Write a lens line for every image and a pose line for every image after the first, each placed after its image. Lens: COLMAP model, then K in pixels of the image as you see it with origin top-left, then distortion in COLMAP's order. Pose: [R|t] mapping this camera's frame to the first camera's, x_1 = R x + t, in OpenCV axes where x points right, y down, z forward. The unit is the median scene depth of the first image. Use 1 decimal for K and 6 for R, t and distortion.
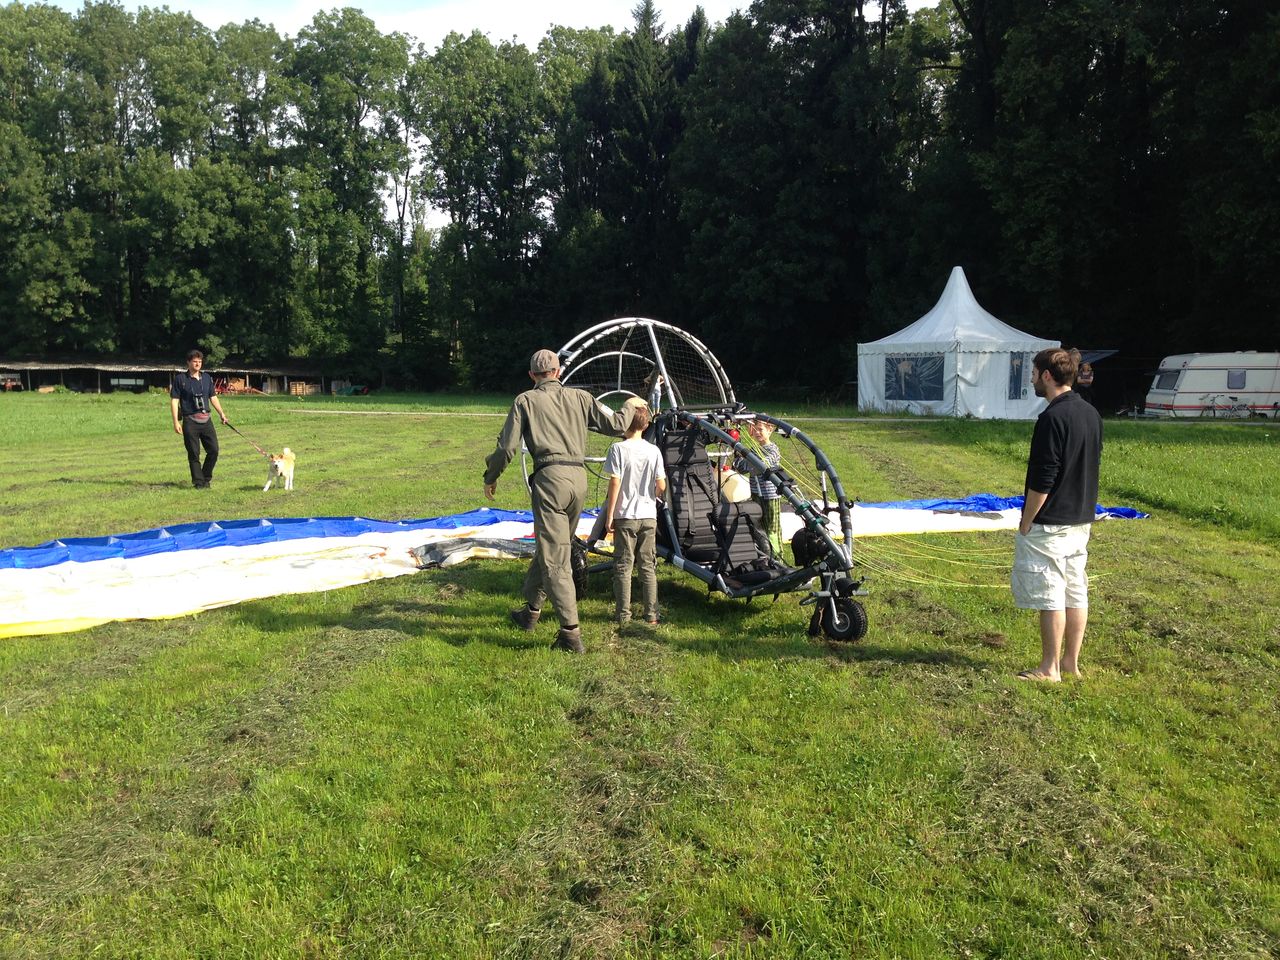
lens RADIAL K [[1227.4, 0, 520.9], [0, 1227.4, 435.0], [0, 0, 1]] dist [0.019093, -0.001020]
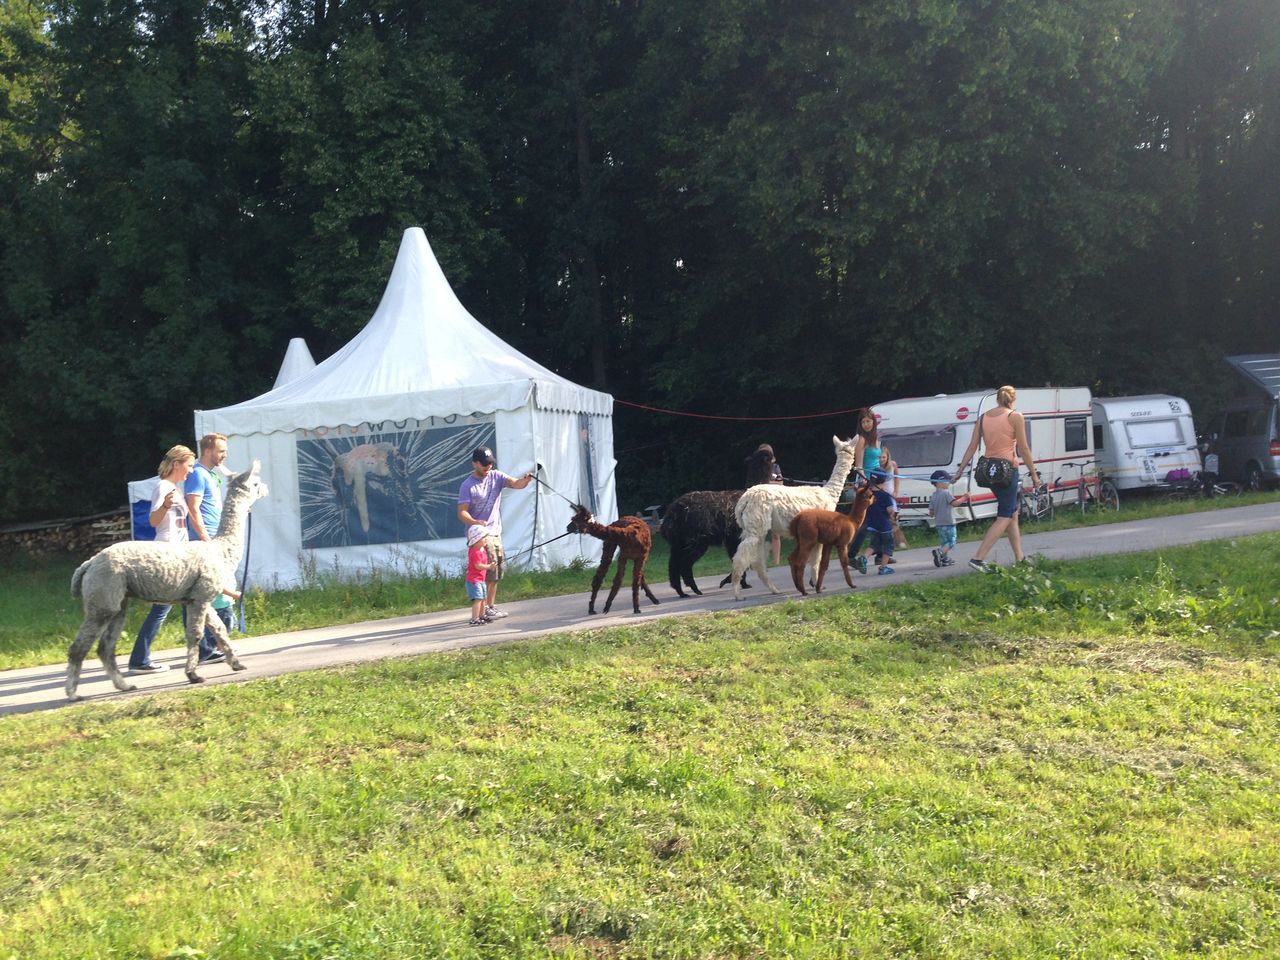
lens RADIAL K [[1246.6, 0, 481.9], [0, 1246.6, 451.0], [0, 0, 1]] dist [0.014230, -0.010756]
pose [[0.624067, -0.029538, 0.780812, 0.026683], [0.116578, 0.991620, -0.055662, -0.031486], [-0.772625, 0.125763, 0.622281, 0.722786]]
